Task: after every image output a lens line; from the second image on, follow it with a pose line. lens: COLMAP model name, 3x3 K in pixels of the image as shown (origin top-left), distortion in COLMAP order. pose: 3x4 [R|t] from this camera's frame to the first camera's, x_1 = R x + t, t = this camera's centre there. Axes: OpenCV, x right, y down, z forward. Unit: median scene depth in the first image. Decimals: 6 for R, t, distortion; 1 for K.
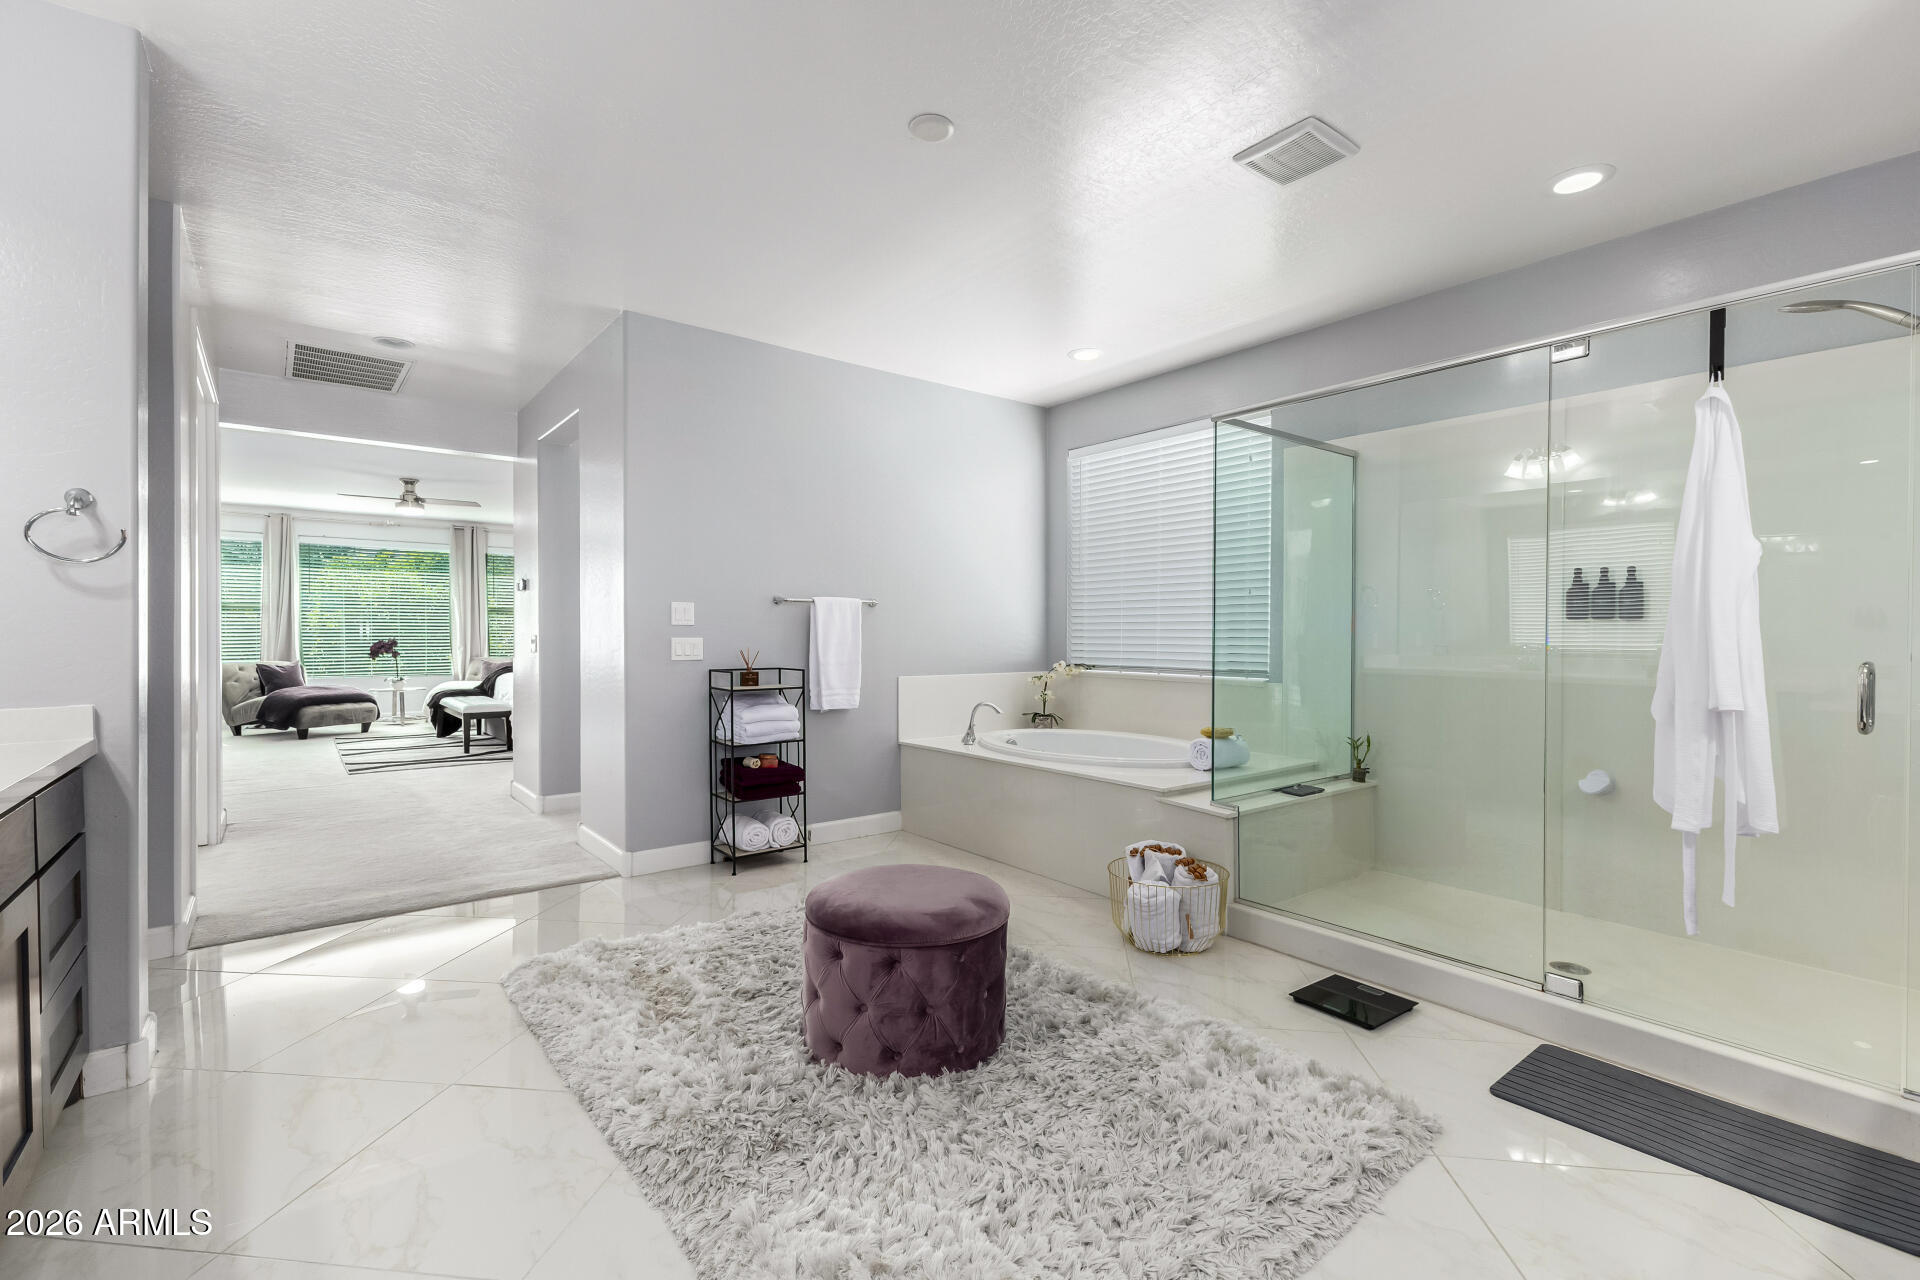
lens RADIAL K [[838.9, 0, 966.6], [0, 838.9, 626.7], [0, 0, 1]] dist [0.020980, -0.006512]
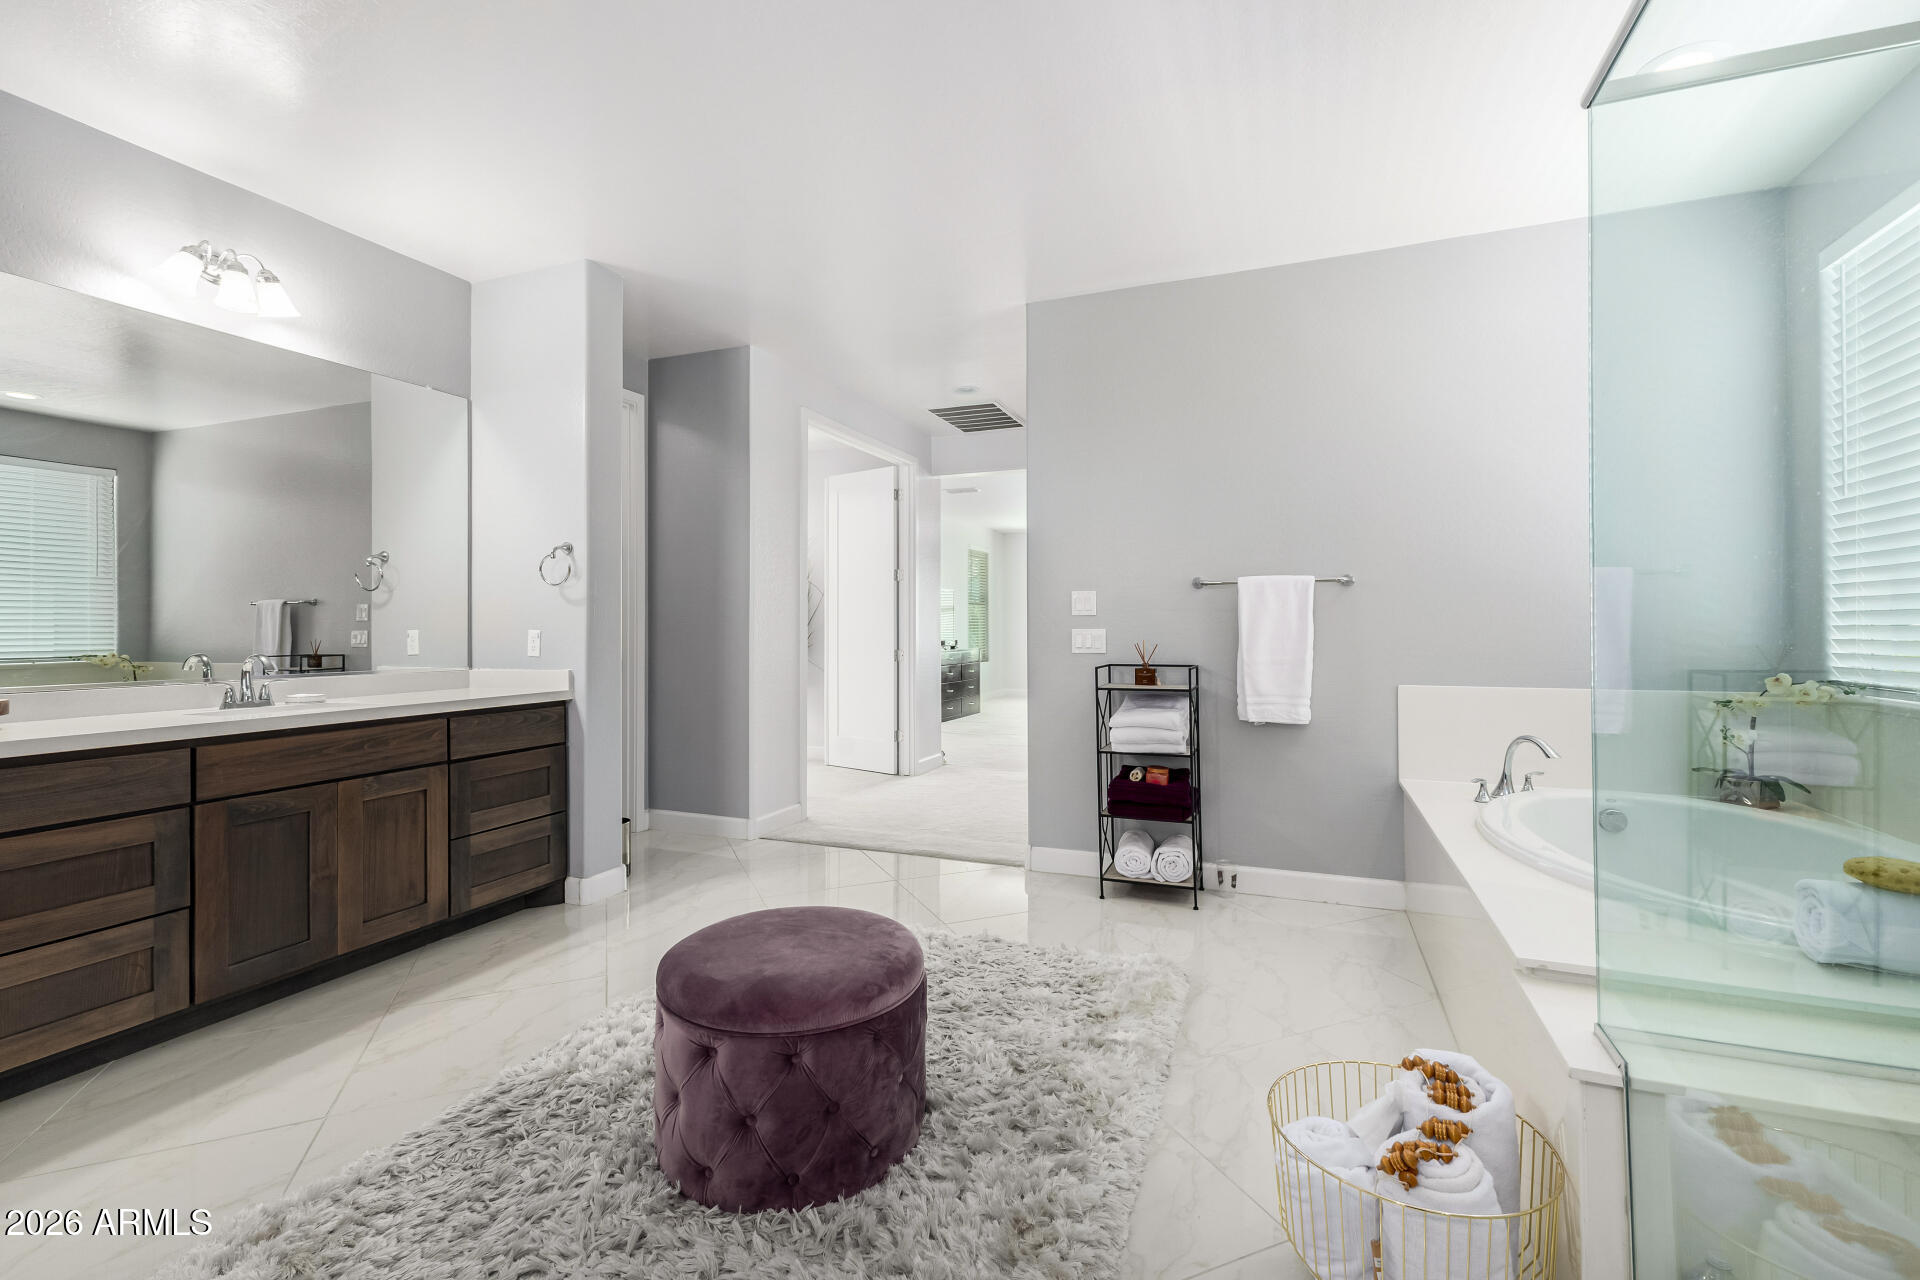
lens RADIAL K [[838.9, 0, 966.6], [0, 838.9, 626.7], [0, 0, 1]] dist [0.020980, -0.006512]
pose [[0.494931, -0.004292, -0.868922, 0.396110], [0.011187, 0.999936, 0.001433, 0.008006], [0.868860, -0.010430, 0.494947, 0.421009]]
